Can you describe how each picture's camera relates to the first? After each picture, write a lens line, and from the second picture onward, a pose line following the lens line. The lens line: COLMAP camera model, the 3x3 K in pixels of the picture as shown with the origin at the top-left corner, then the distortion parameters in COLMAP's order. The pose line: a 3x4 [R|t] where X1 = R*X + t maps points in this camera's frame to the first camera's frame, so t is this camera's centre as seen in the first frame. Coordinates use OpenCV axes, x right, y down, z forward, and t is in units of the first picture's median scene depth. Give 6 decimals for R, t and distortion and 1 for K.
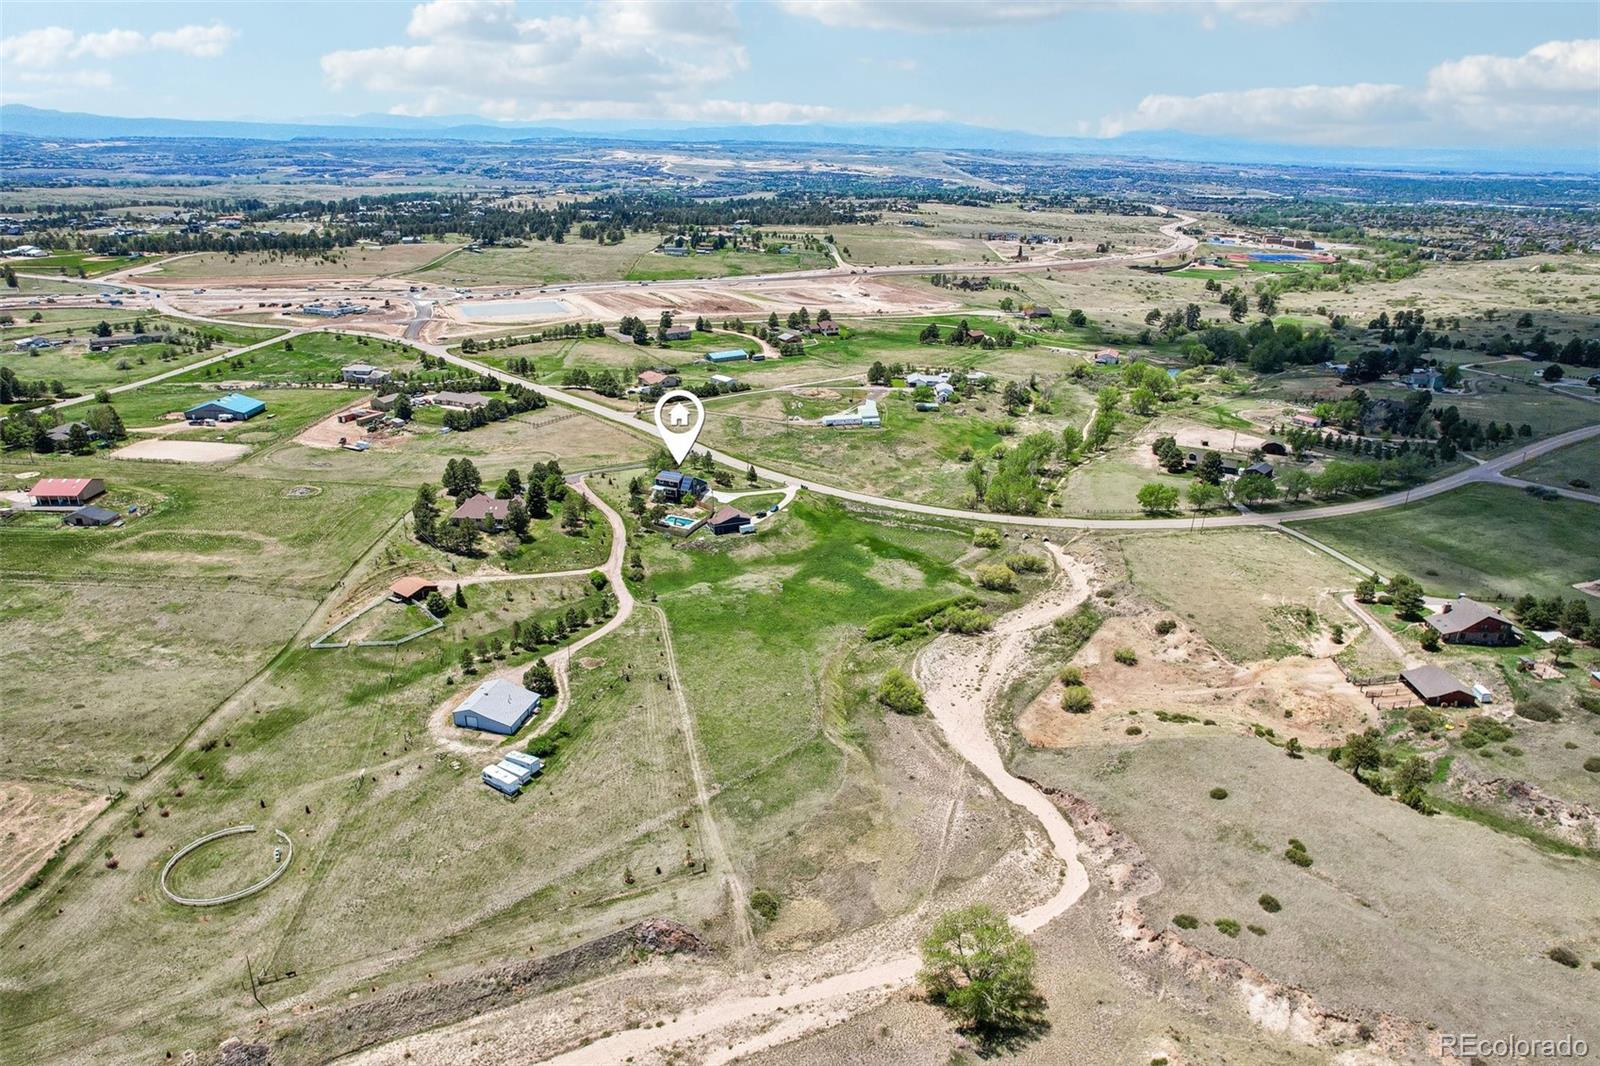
lens RADIAL K [[1037.8, 0, 800.0], [0, 1037.8, 533.0], [0, 0, 1]] dist [-0.070780, 0.056477]
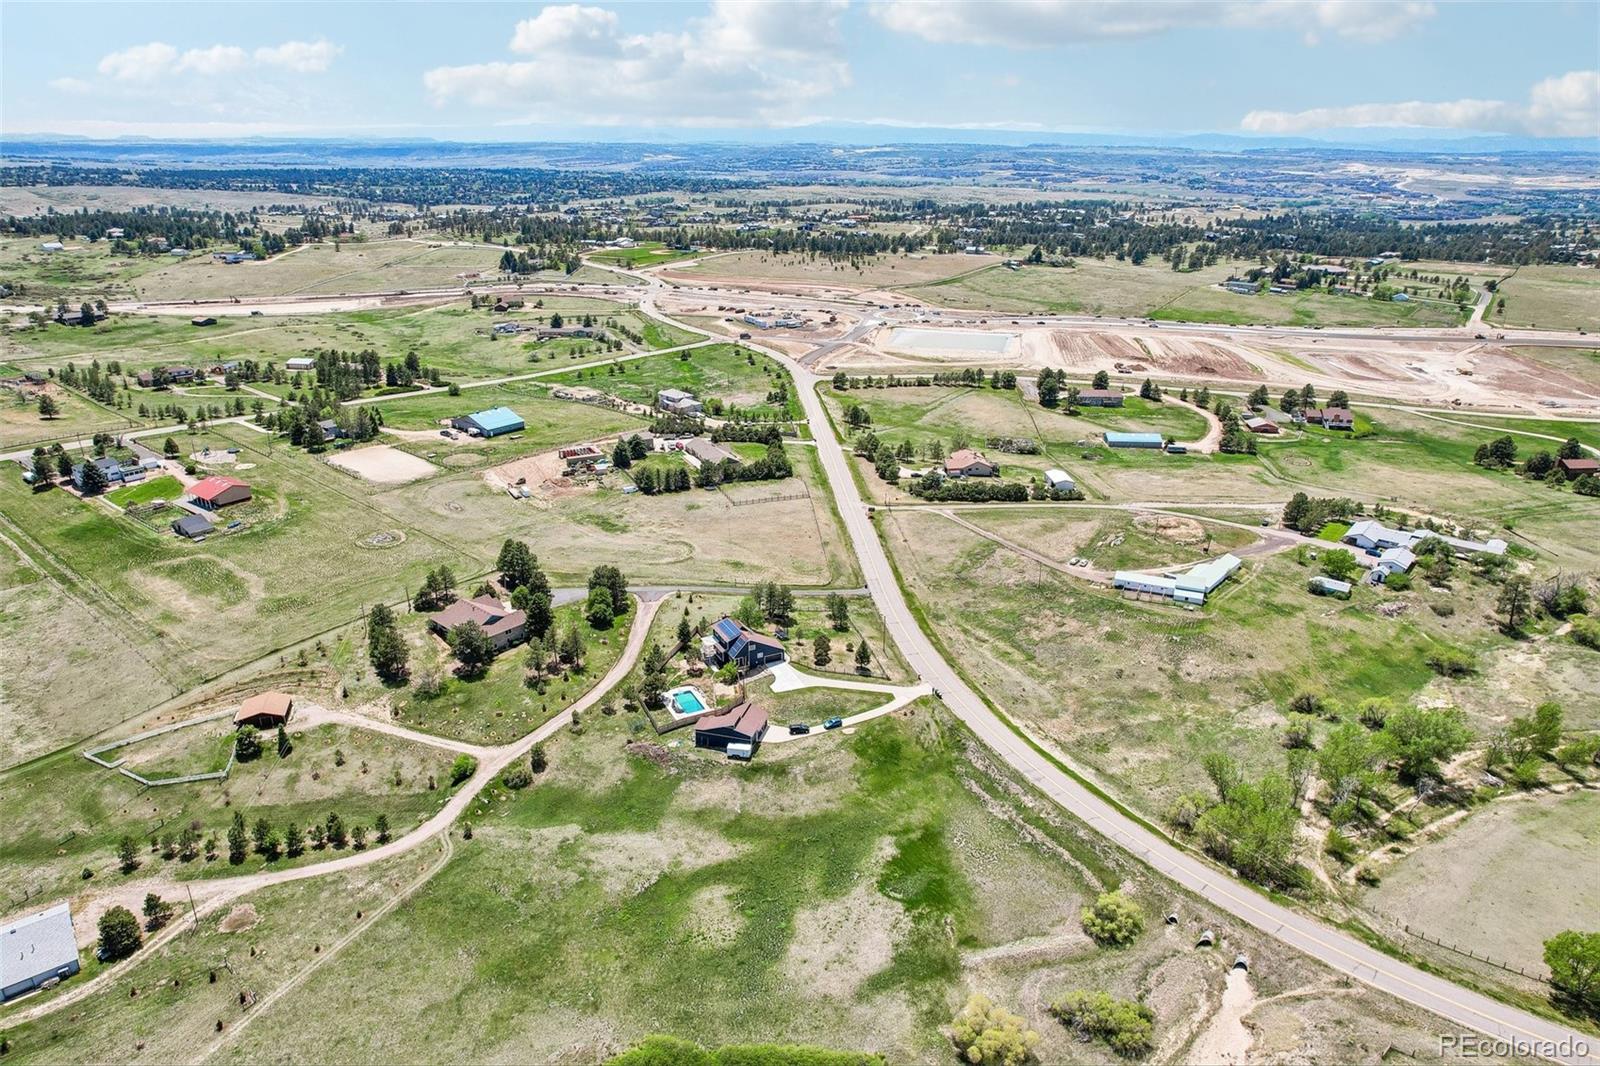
lens RADIAL K [[1037.8, 0, 800.0], [0, 1037.8, 533.0], [0, 0, 1]] dist [-0.070780, 0.056477]
pose [[0.789993, 0.209209, -0.576318, 0.163088], [-0.213518, 0.975017, 0.061259, -0.093374], [0.574735, 0.074660, 0.814926, 0.254748]]
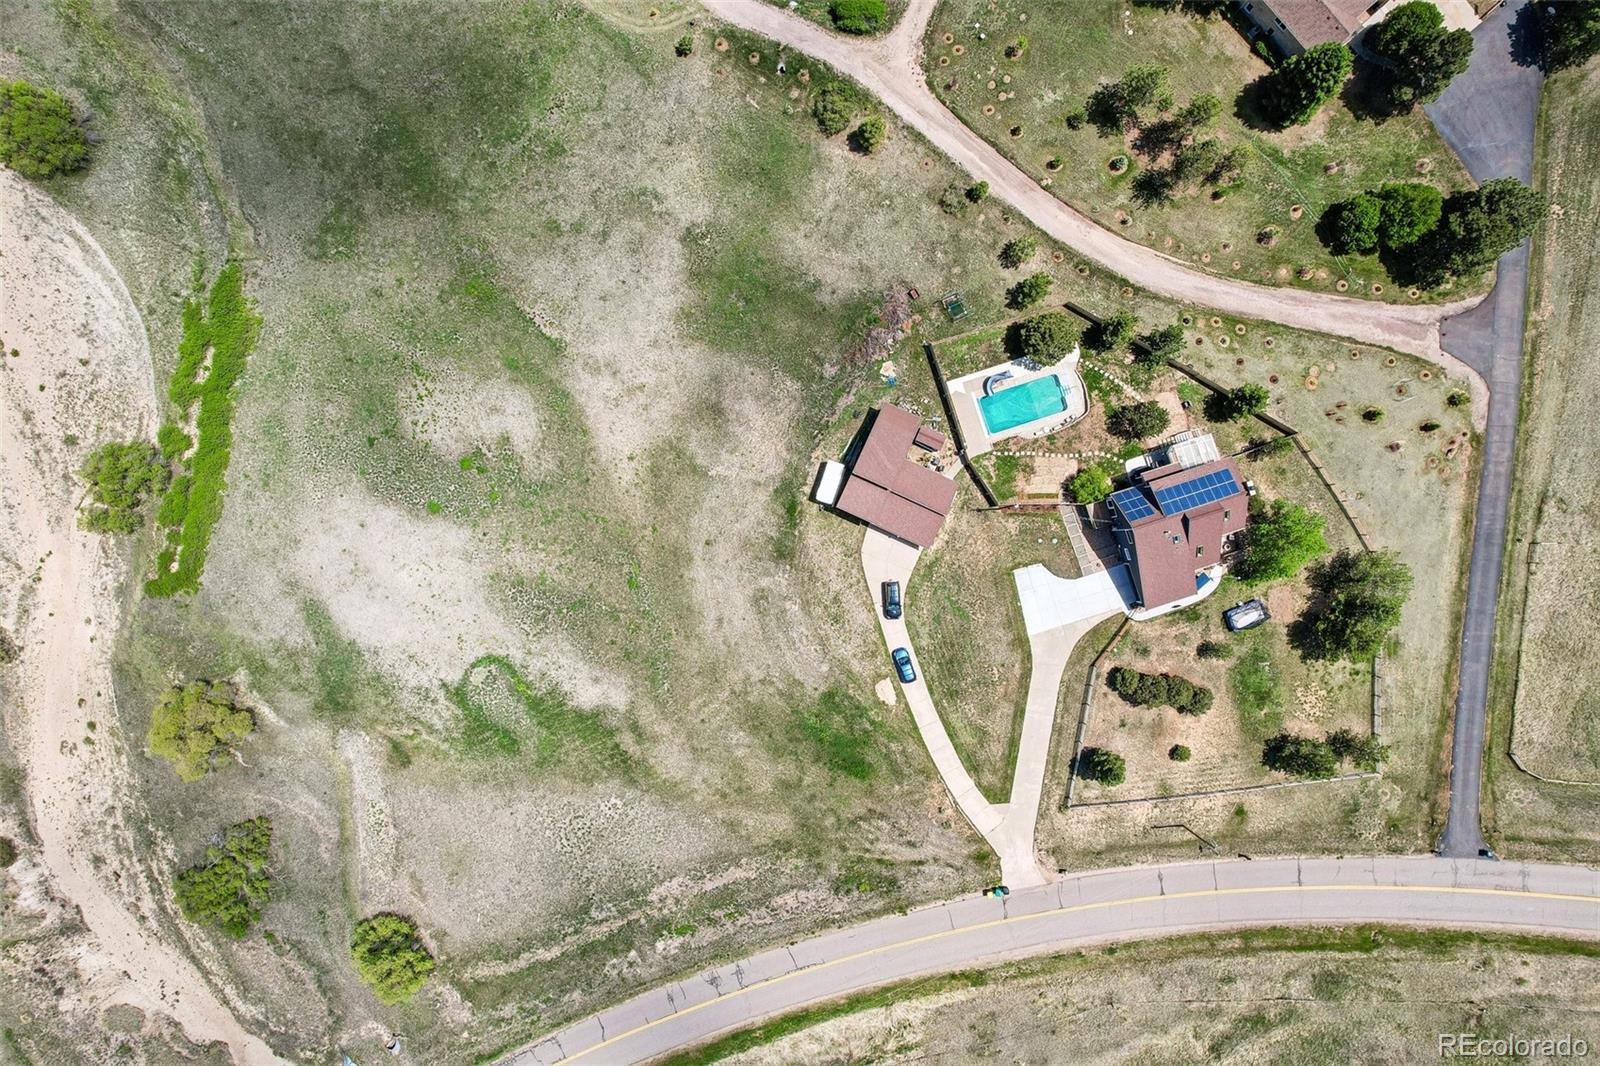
lens RADIAL K [[1037.8, 0, 800.0], [0, 1037.8, 533.0], [0, 0, 1]] dist [-0.070780, 0.056477]
pose [[-0.725720, 0.687894, -0.011471, -0.013879], [-0.246669, -0.244596, 0.937725, -0.175174], [0.642250, 0.683355, 0.347190, 0.453916]]
